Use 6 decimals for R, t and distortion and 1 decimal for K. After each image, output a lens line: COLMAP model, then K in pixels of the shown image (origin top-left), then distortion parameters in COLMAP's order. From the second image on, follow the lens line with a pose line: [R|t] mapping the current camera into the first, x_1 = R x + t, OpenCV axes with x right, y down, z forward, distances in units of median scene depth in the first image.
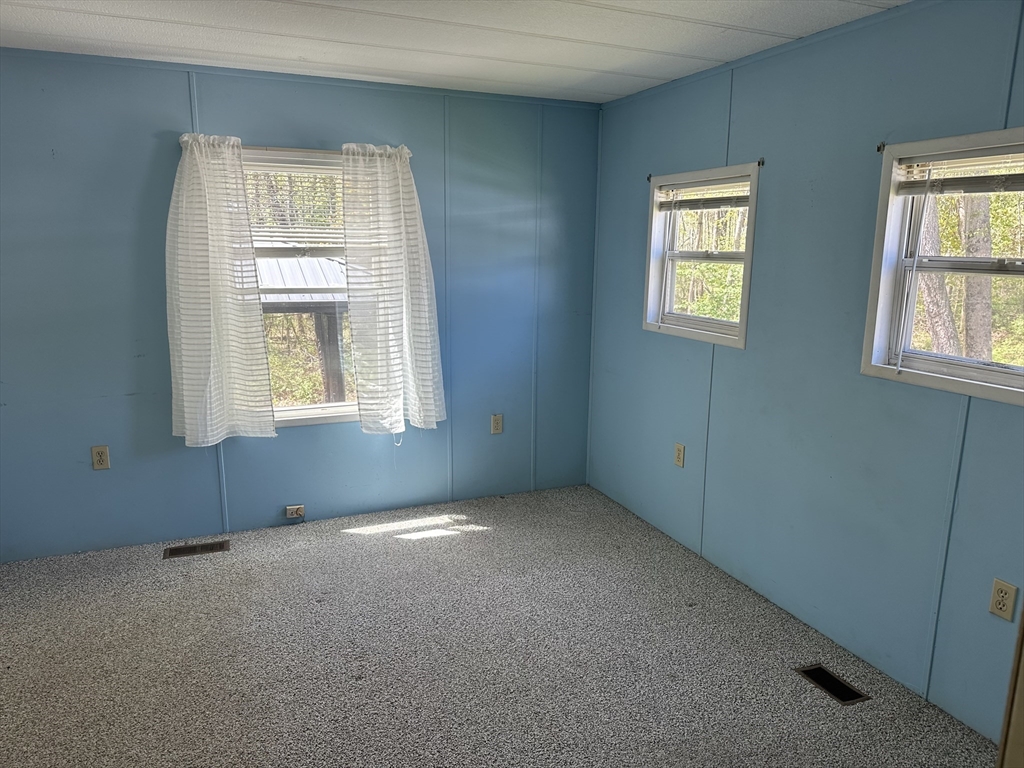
lens RADIAL K [[716.0, 0, 514.3], [0, 716.0, 390.5], [0, 0, 1]] dist [0.126376, -0.183592]
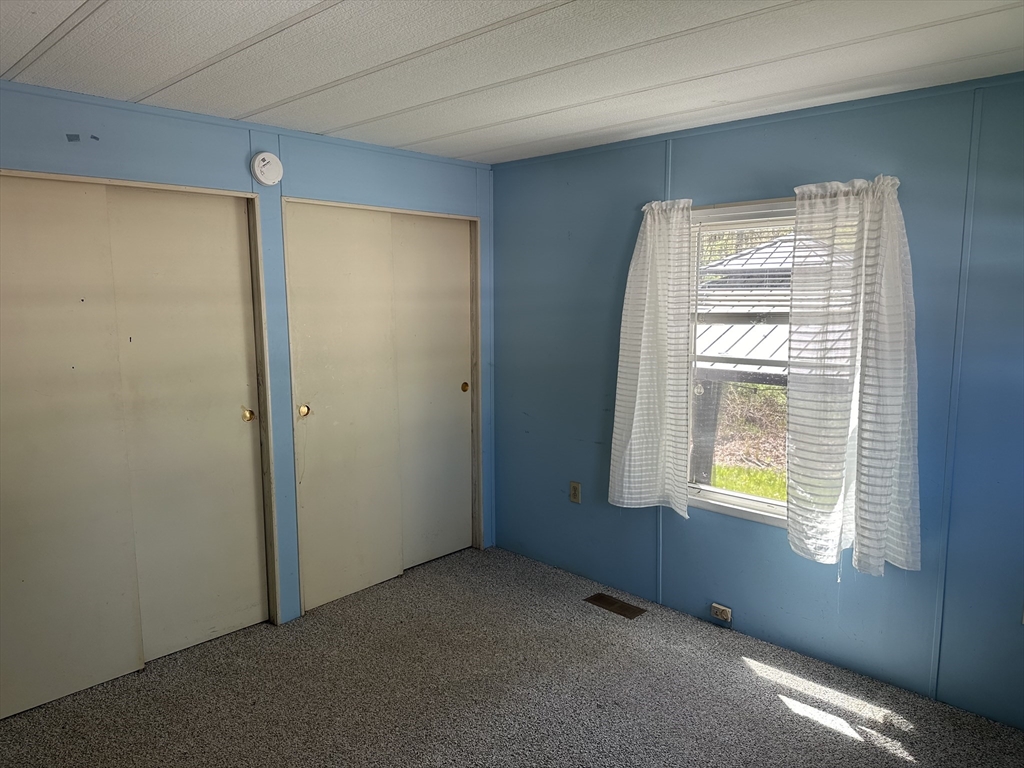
lens RADIAL K [[716.0, 0, 514.3], [0, 716.0, 390.5], [0, 0, 1]] dist [0.126376, -0.183592]
pose [[0.403207, 0.115330, -0.907812, 0.388619], [-0.187821, 0.981337, 0.041249, -0.090409], [0.895627, 0.153874, 0.417343, 0.407129]]
